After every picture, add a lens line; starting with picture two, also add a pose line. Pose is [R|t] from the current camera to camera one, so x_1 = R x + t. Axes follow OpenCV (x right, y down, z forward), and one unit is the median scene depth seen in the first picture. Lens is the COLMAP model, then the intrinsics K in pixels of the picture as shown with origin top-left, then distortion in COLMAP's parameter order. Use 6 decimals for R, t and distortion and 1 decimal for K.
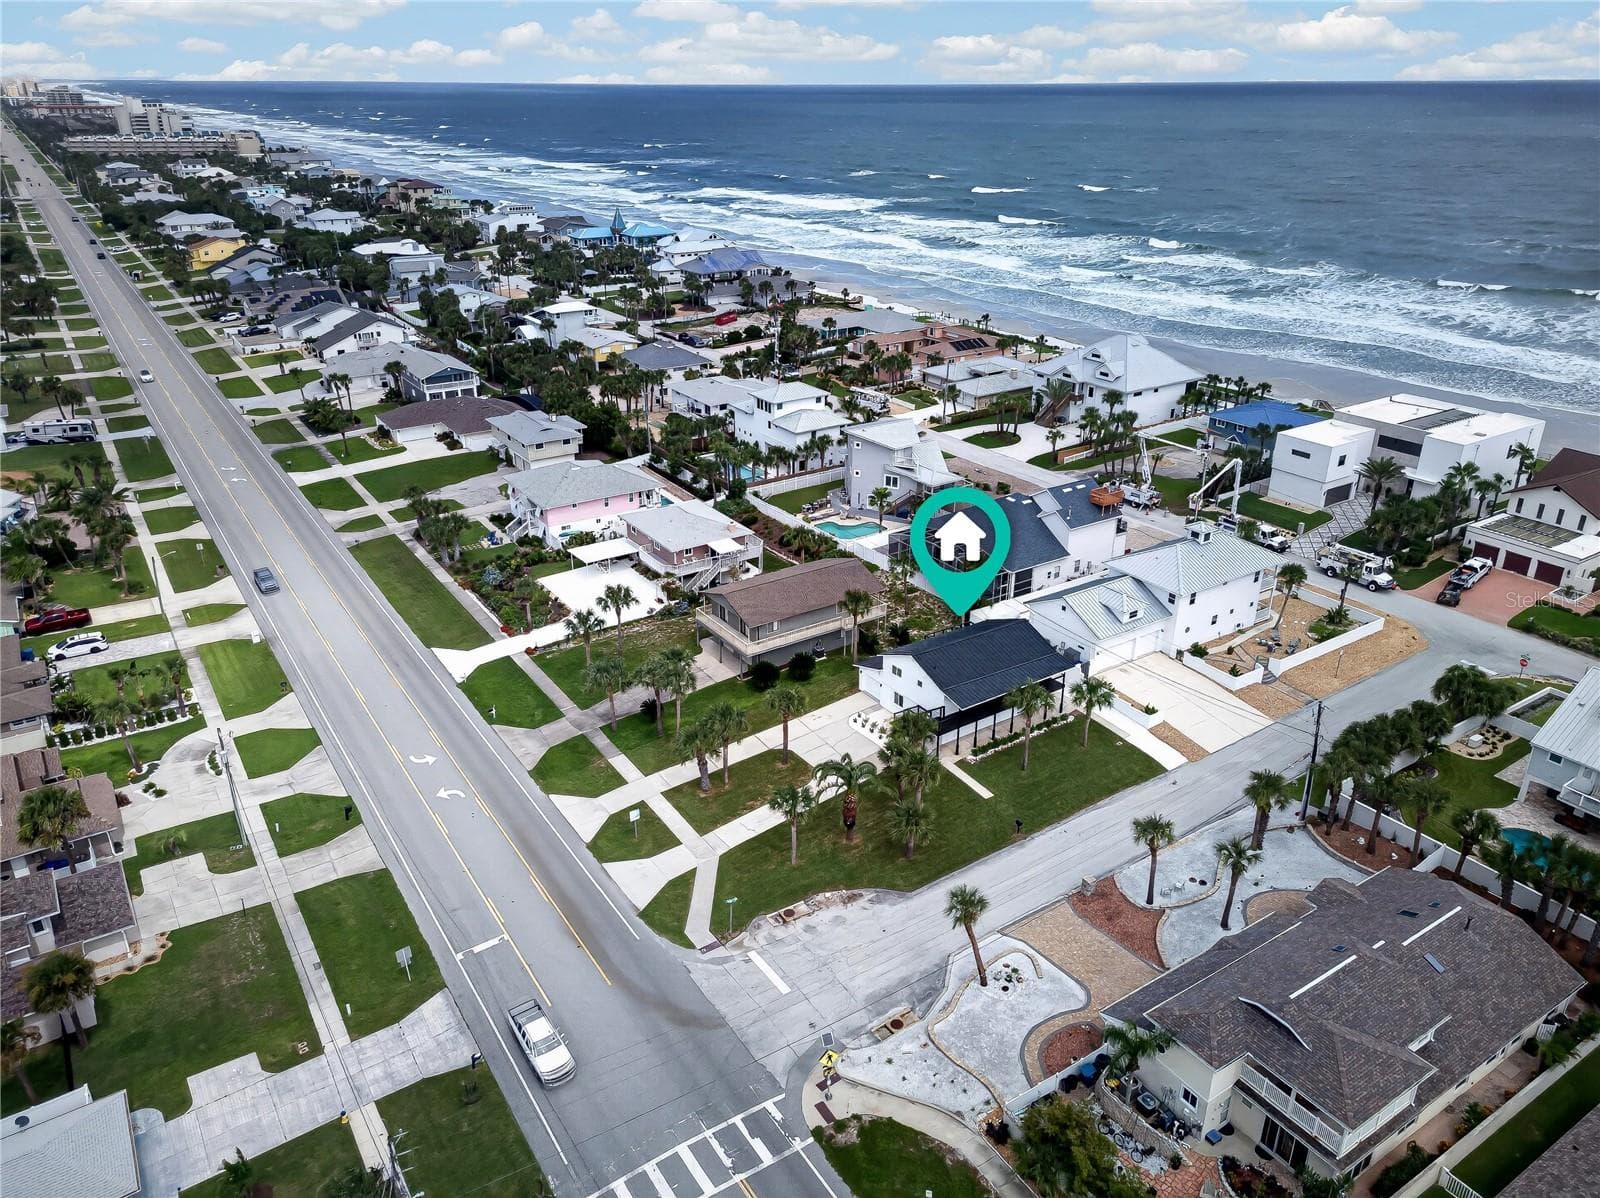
lens RADIAL K [[1131.1, 0, 800.0], [0, 1131.1, 599.0], [0, 0, 1]] dist [0.079782, -0.082669]
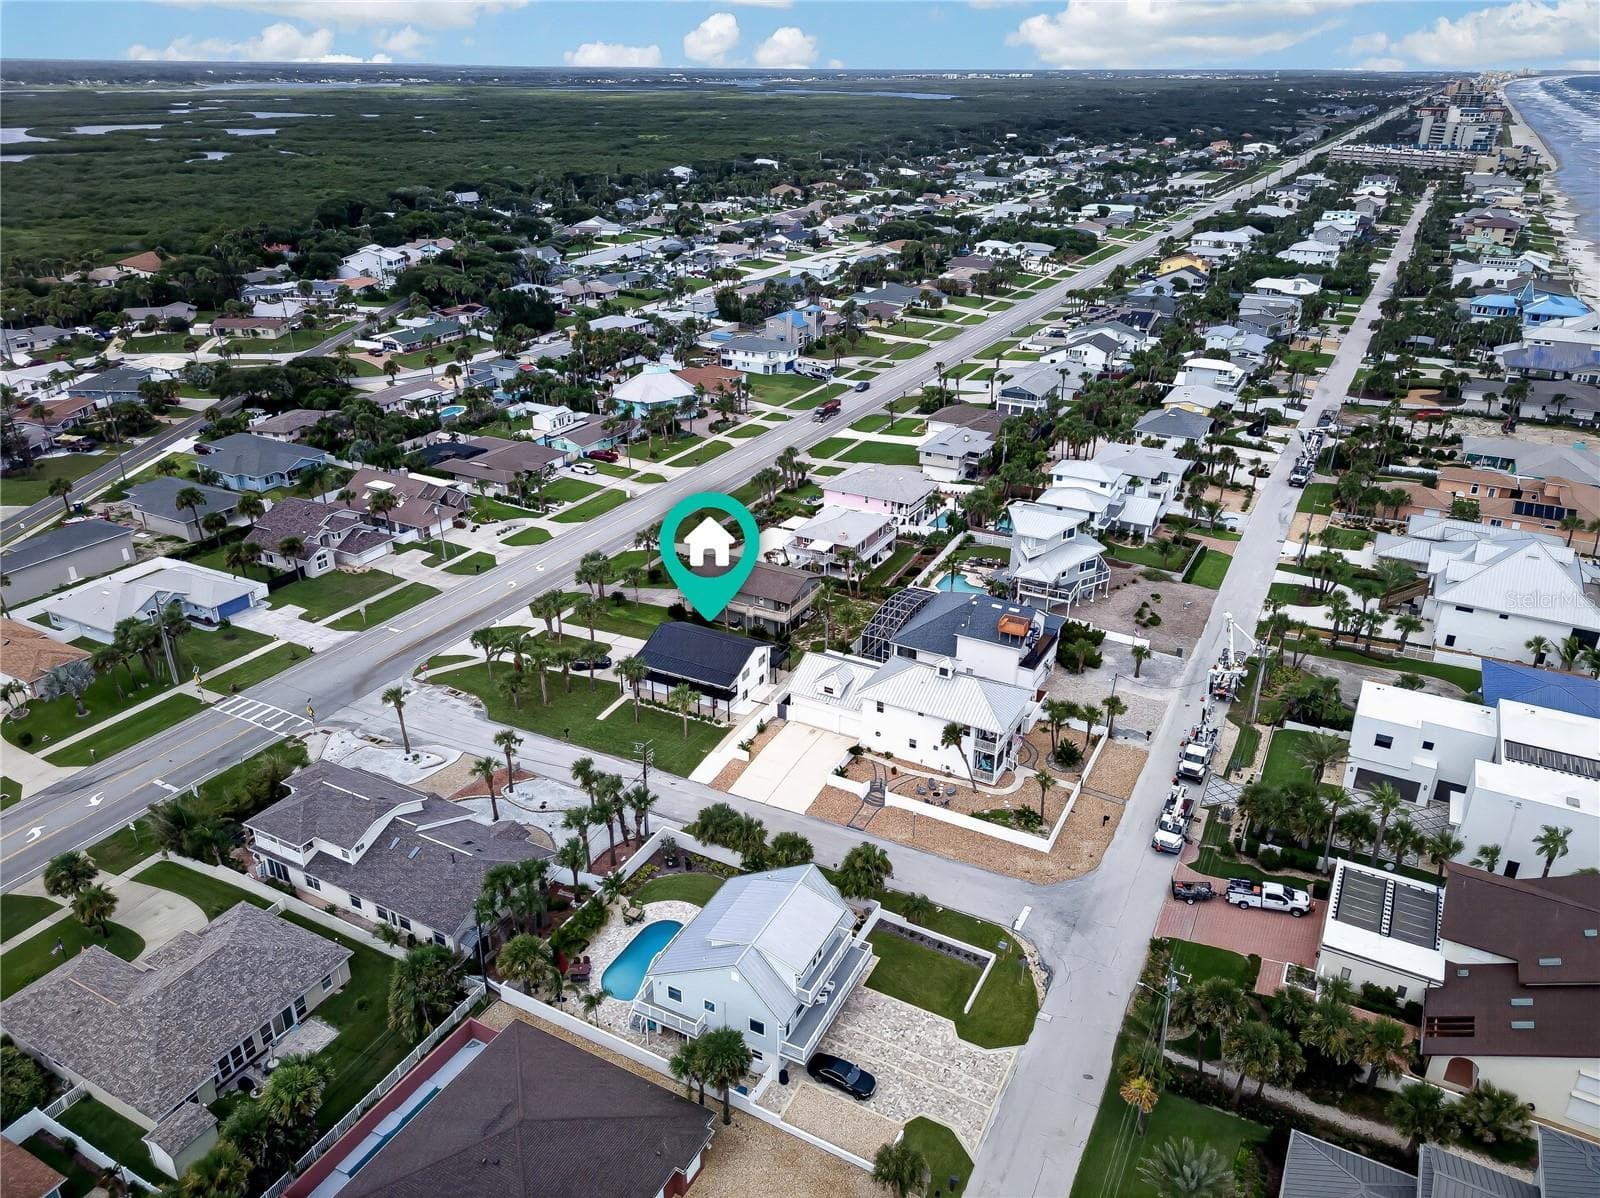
lens RADIAL K [[1131.1, 0, 800.0], [0, 1131.1, 599.0], [0, 0, 1]] dist [0.079782, -0.082669]
pose [[0.472819, 0.374410, -0.797659, 1.017605], [-0.368864, 0.906206, 0.206713, -0.260595], [0.800238, 0.196490, 0.566578, 0.271619]]
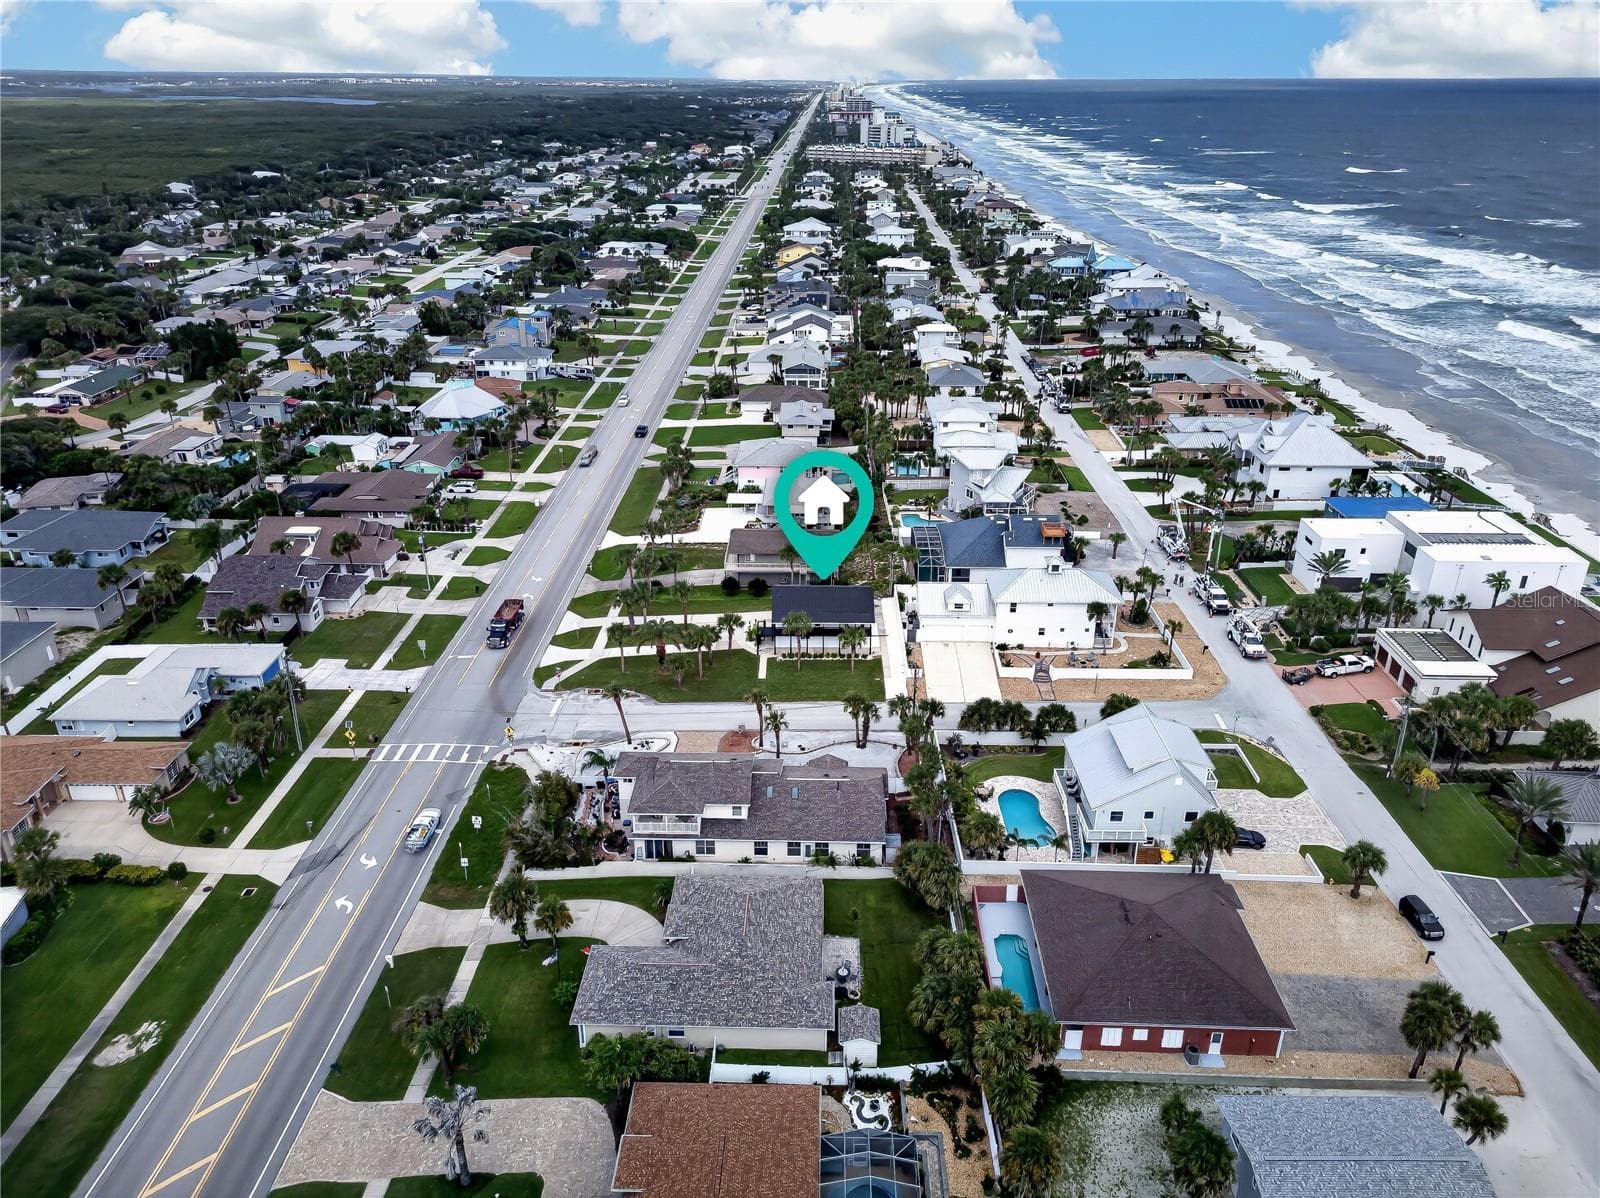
lens RADIAL K [[1131.1, 0, 800.0], [0, 1131.1, 599.0], [0, 0, 1]] dist [0.079782, -0.082669]
pose [[0.821413, 0.239513, -0.517604, 0.734988], [-0.237825, 0.968721, 0.070842, -0.040013], [0.518381, 0.064909, 0.852683, -0.224944]]
